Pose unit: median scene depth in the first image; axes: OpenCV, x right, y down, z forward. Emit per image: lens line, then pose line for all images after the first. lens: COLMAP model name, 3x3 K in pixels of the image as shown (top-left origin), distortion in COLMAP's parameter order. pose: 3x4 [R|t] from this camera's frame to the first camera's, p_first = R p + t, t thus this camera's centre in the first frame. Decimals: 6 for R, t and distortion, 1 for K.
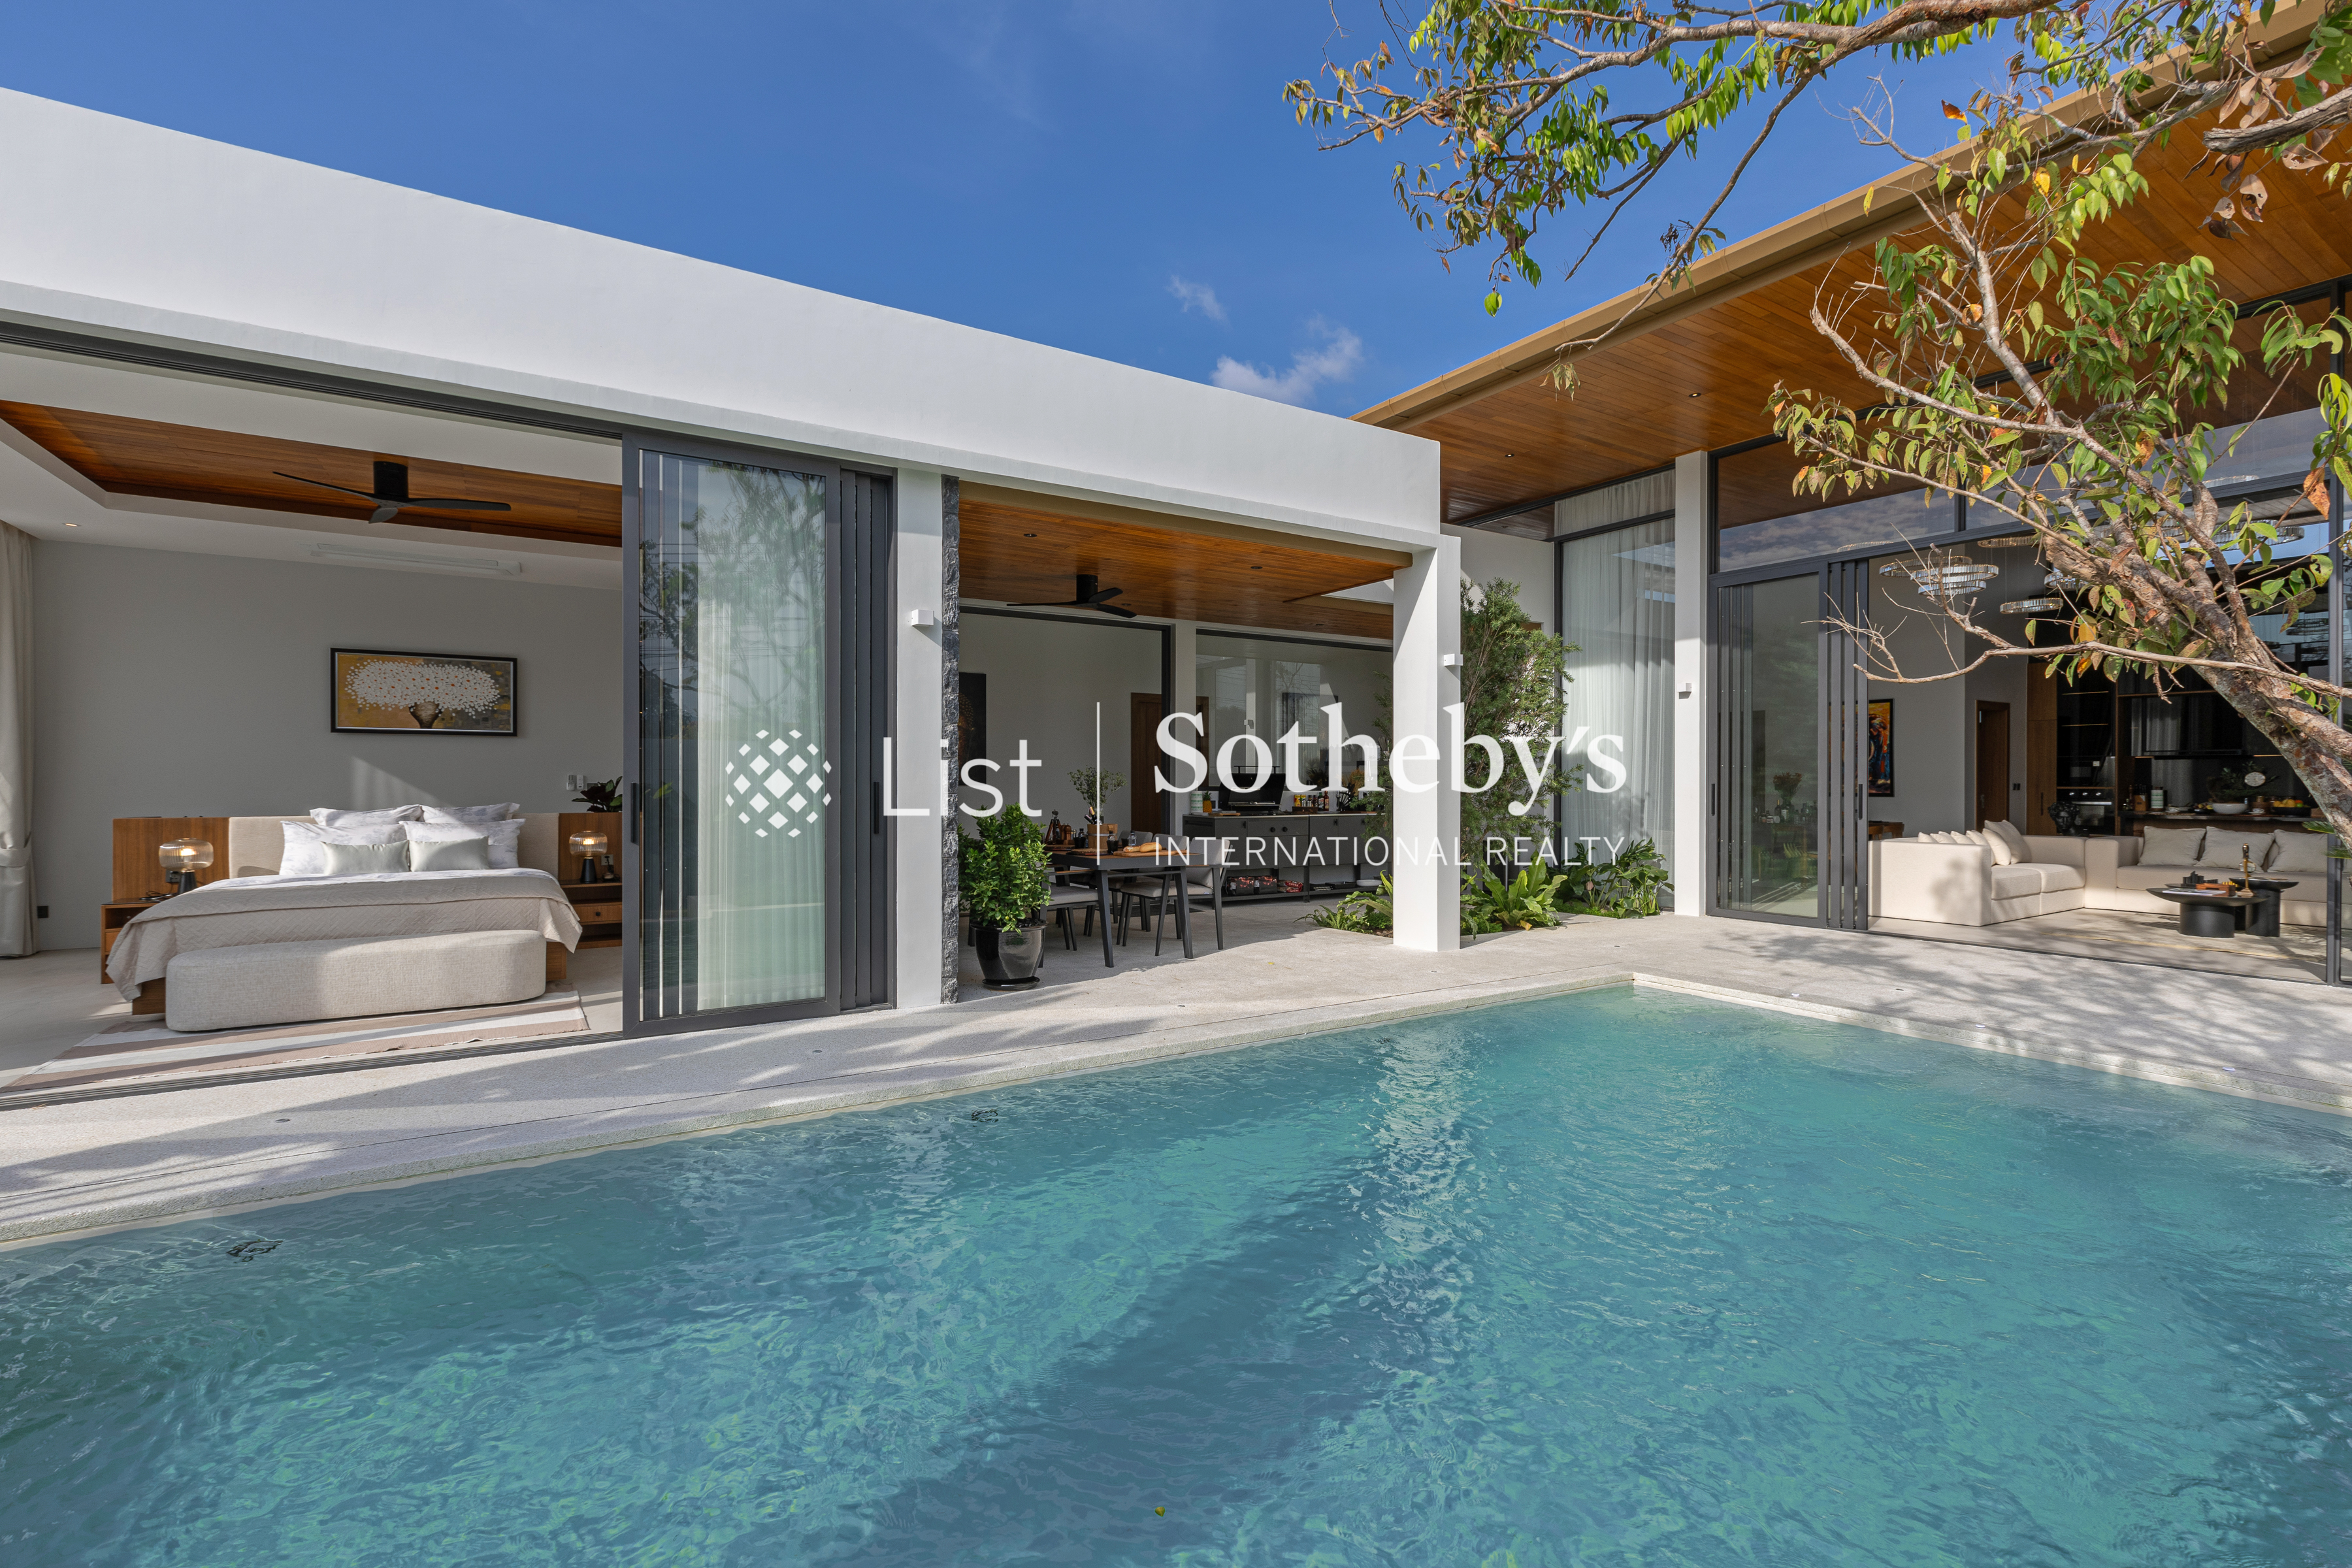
lens RADIAL K [[1051.1, 0, 1180.6], [0, 1051.1, 777.3], [0, 0, 1]] dist [0.010349, -0.003642]
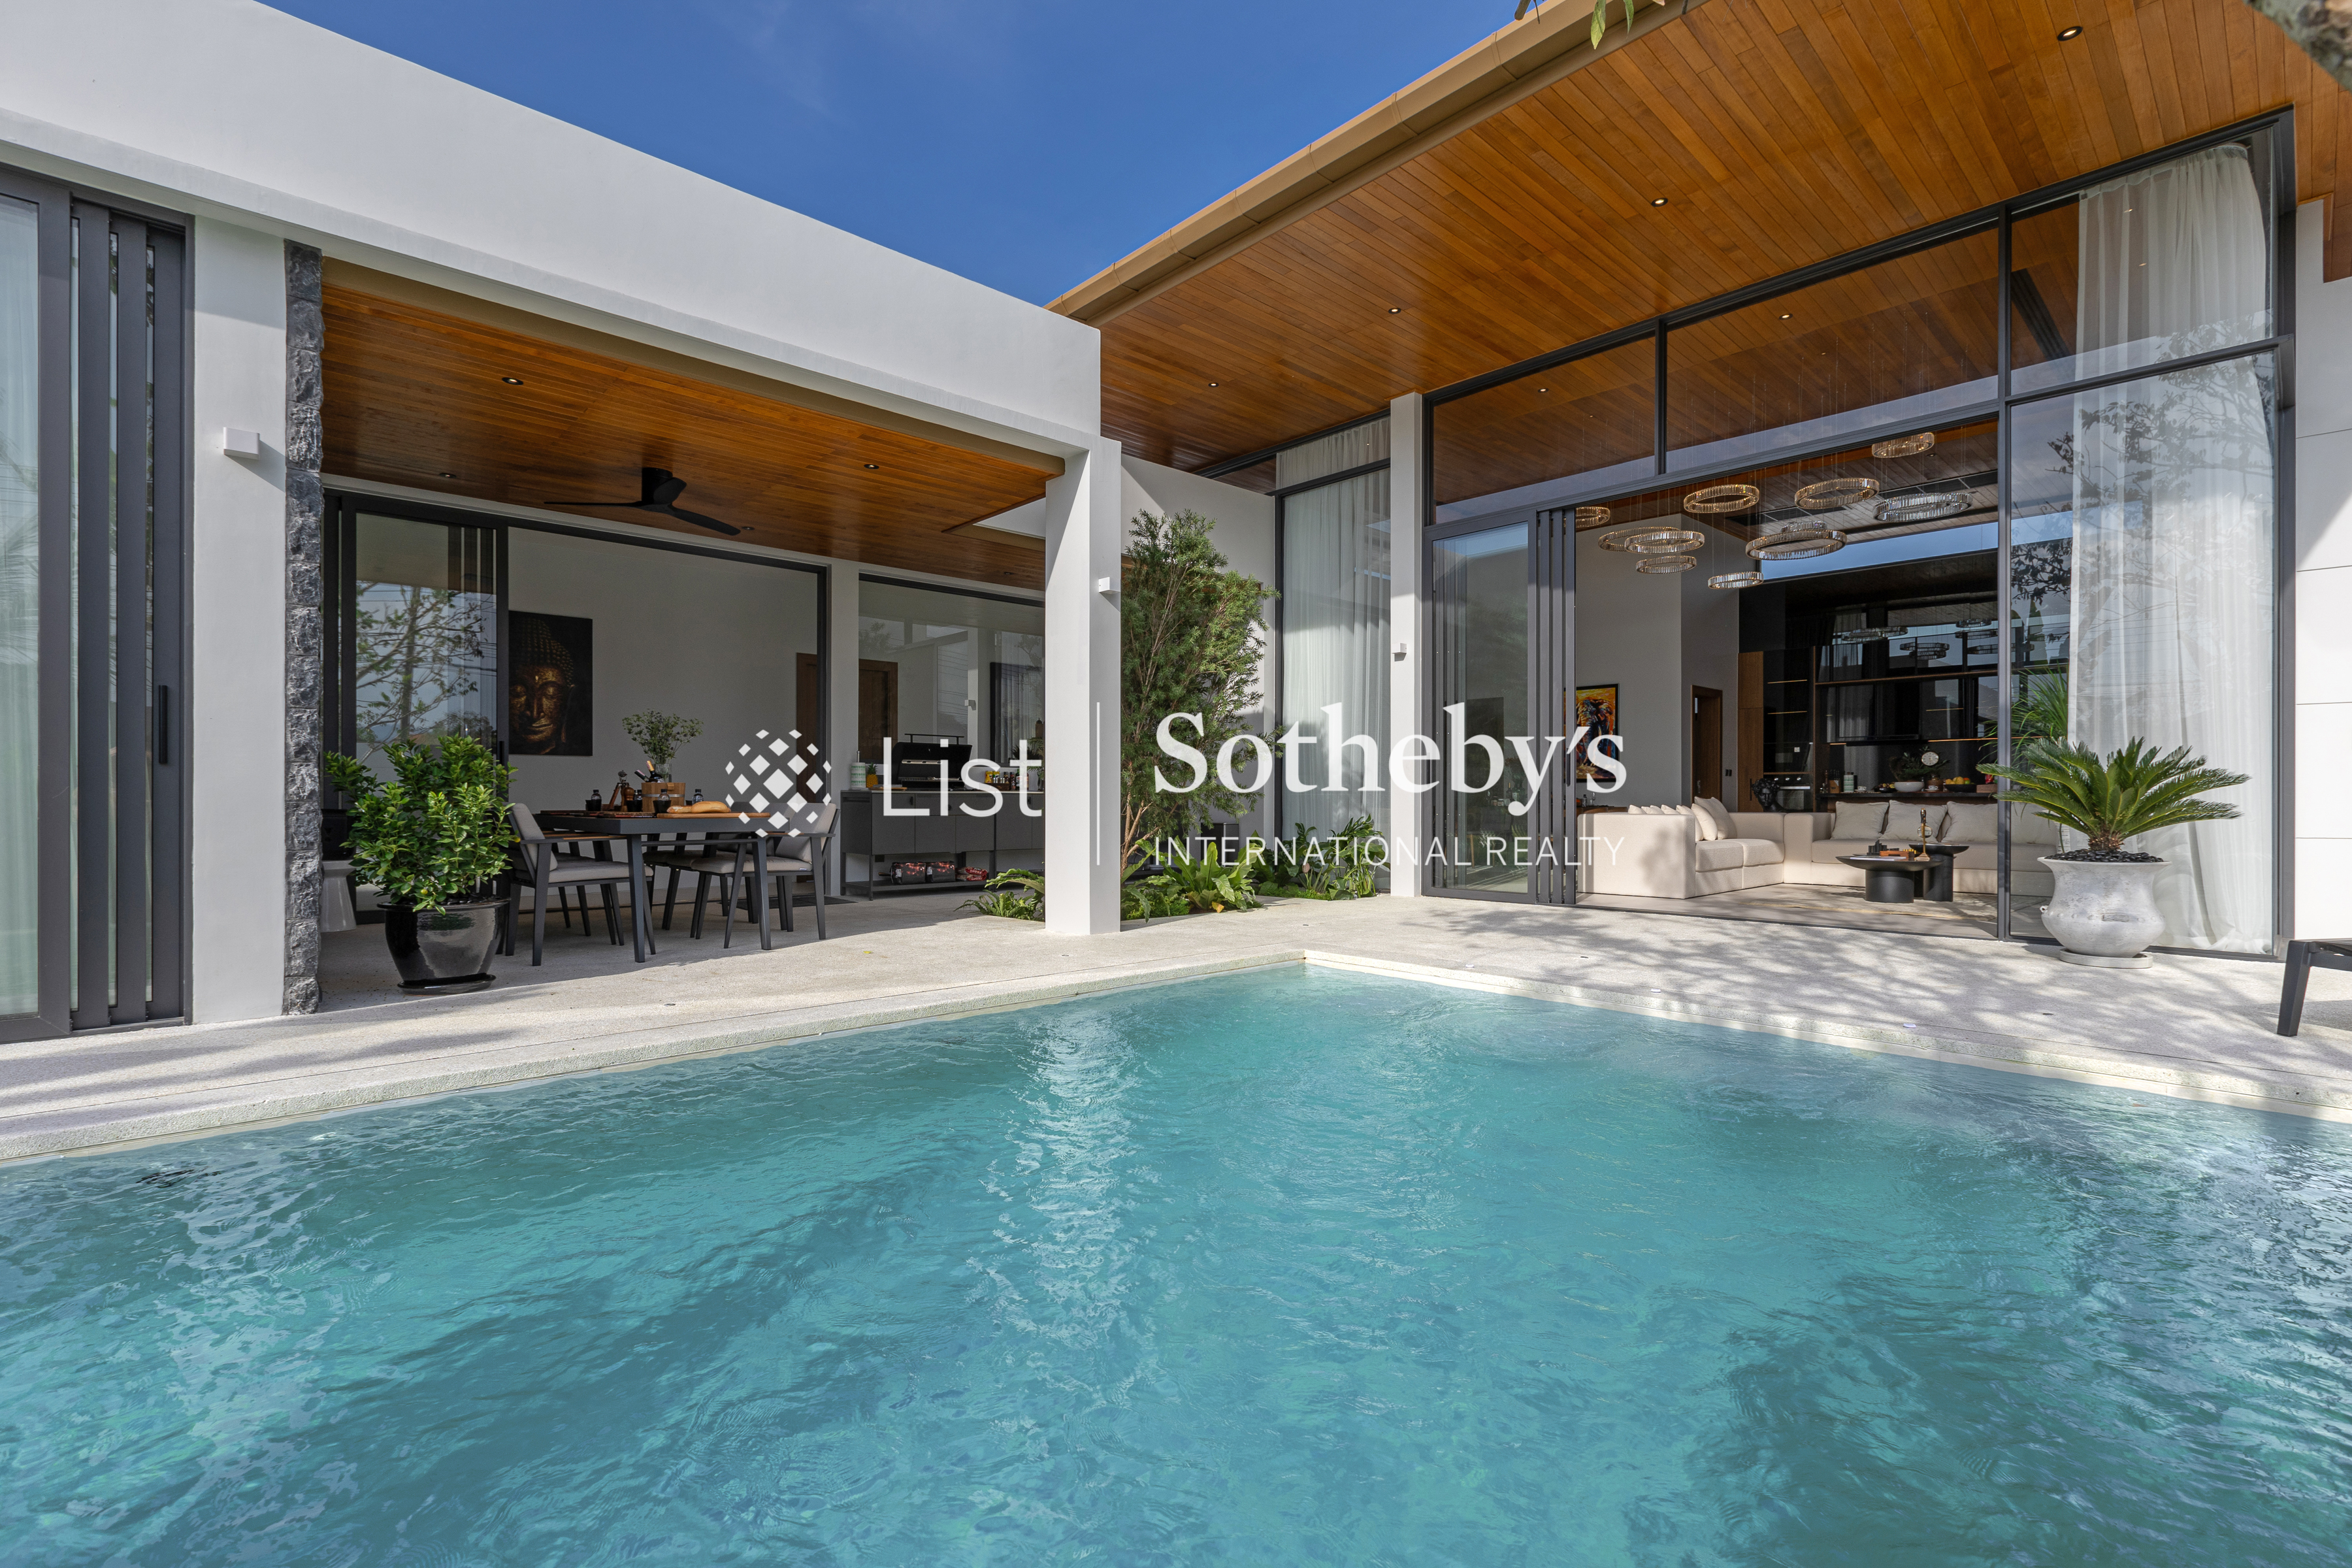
lens RADIAL K [[1051.1, 0, 1174.3], [0, 1051.1, 799.8], [0, 0, 1]] dist [0.010349, -0.003642]
pose [[0.984983, -0.003886, 0.172610, 0.146030], [0.003198, 0.999986, 0.004262, 0.049045], [-0.172624, -0.003646, 0.984981, 0.148586]]
